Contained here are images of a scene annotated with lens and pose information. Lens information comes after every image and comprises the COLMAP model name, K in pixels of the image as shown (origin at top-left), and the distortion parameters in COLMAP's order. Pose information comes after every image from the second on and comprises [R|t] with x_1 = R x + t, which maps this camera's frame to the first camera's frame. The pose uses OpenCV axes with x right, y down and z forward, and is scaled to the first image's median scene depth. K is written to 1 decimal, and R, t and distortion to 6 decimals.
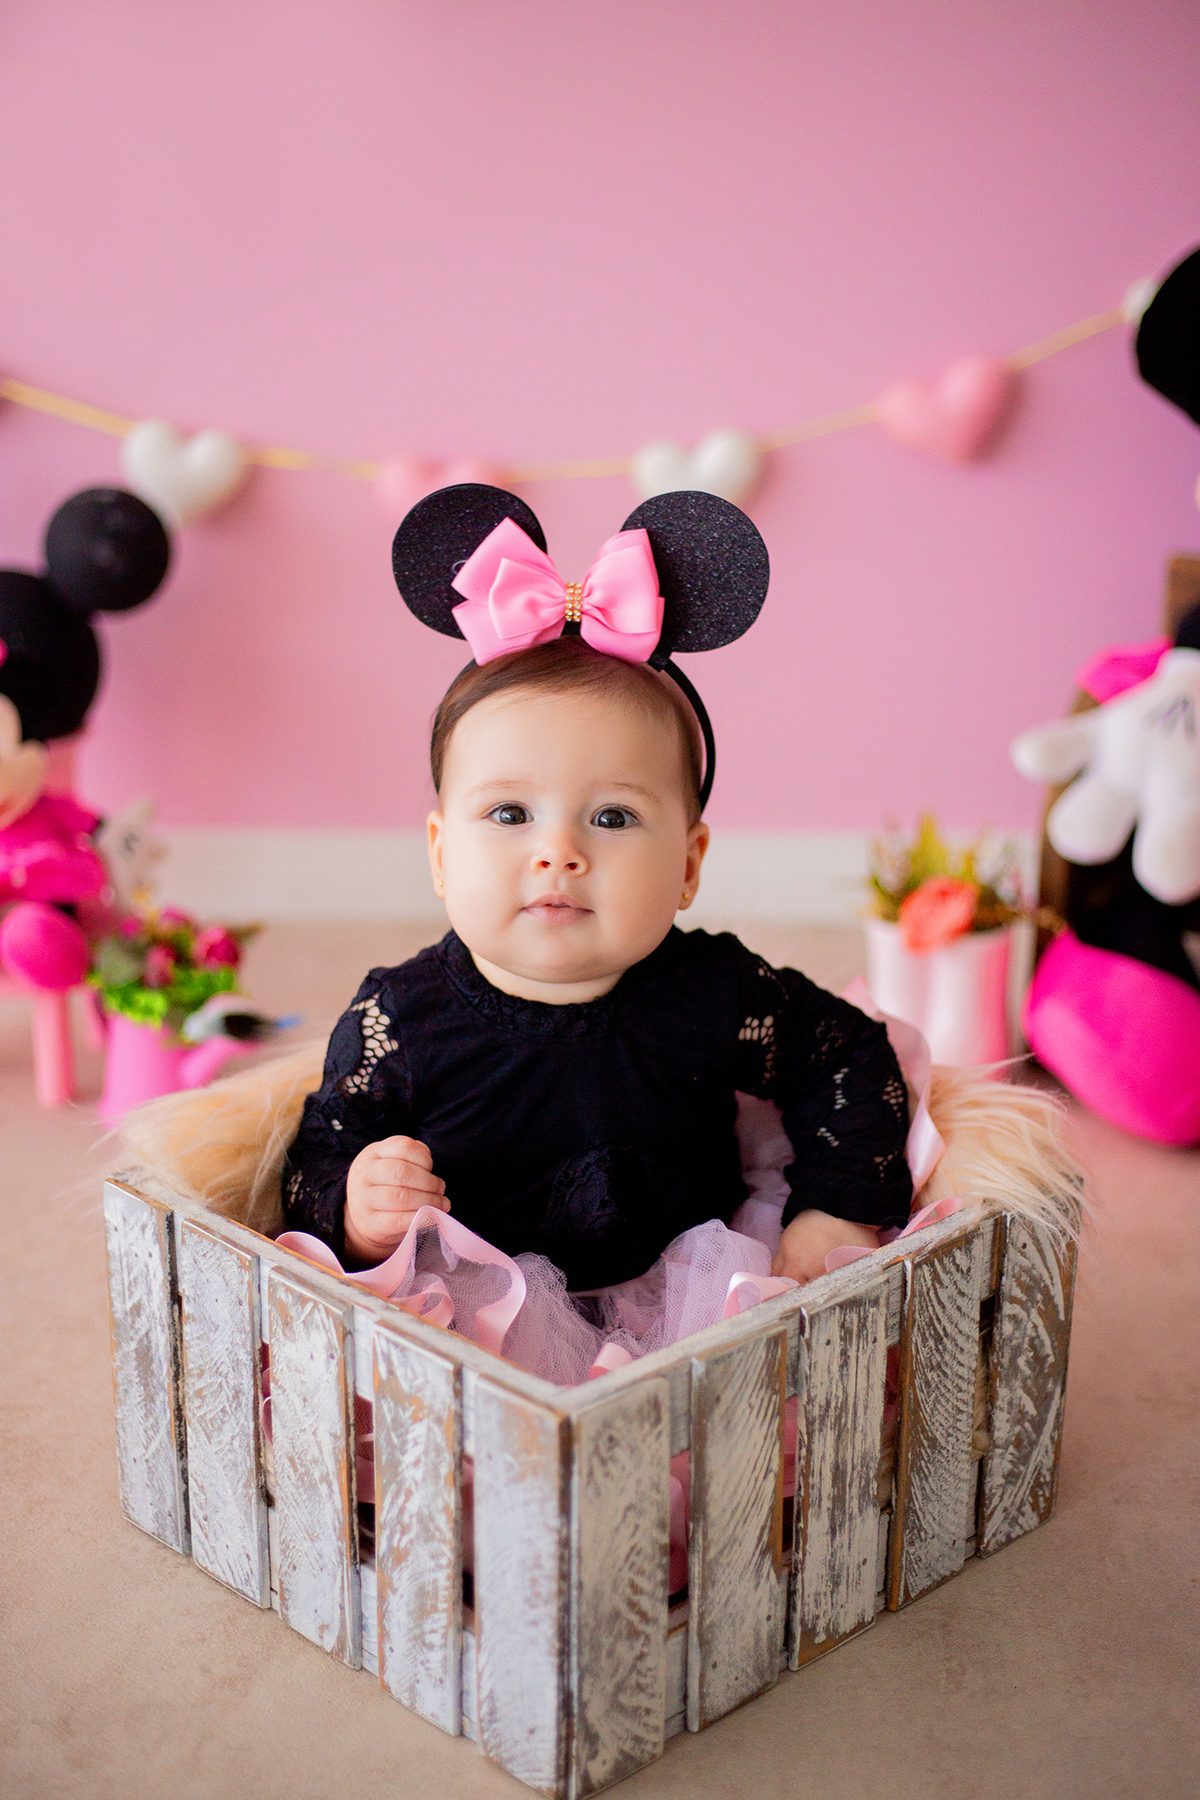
lens RADIAL K [[2692.4, 0, 600.0], [0, 2692.4, 900.0], [0, 0, 1]] dist [0.006207, -1.068400]
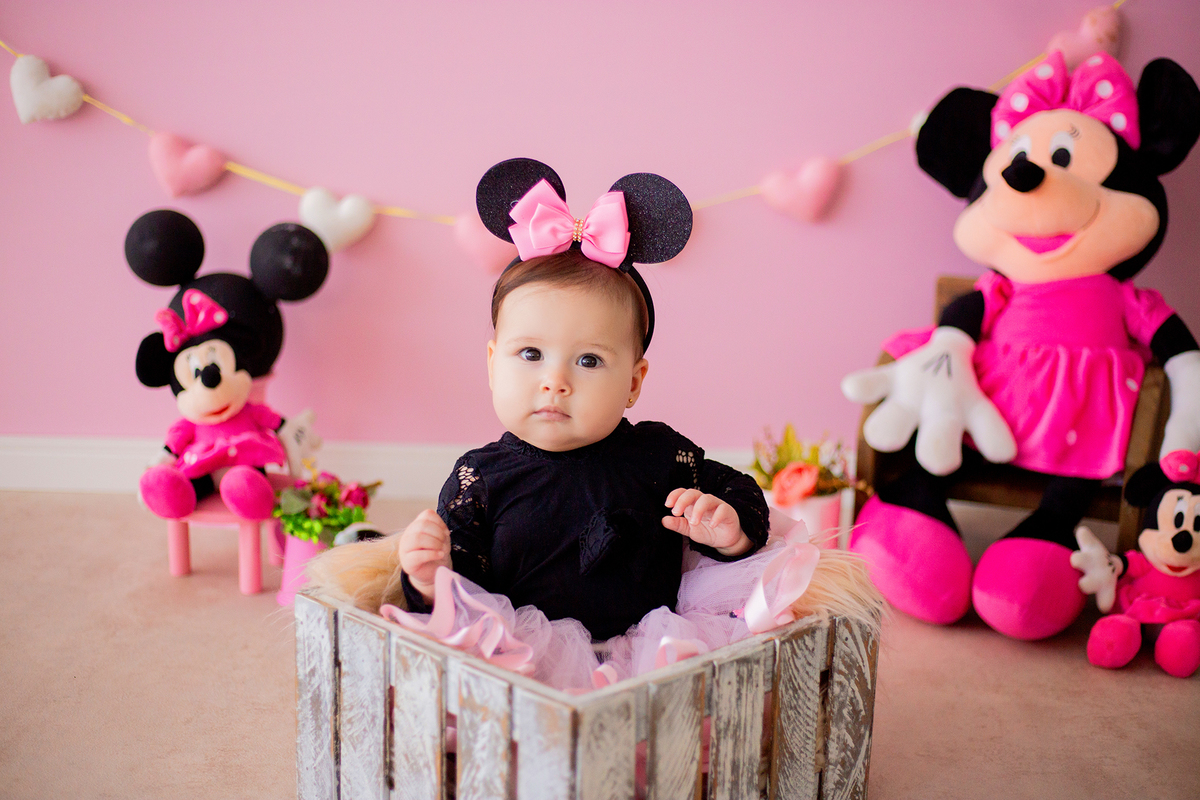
lens RADIAL K [[1794.9, 0, 600.0], [0, 1794.9, 400.0], [0, 0, 1]] dist [0.006207, -1.068400]
pose [[0.999768, 0.015845, 0.014619, -0.014084], [-0.014220, 0.994348, -0.105213, 0.100224], [-0.016203, 0.104981, 0.994342, -0.121539]]
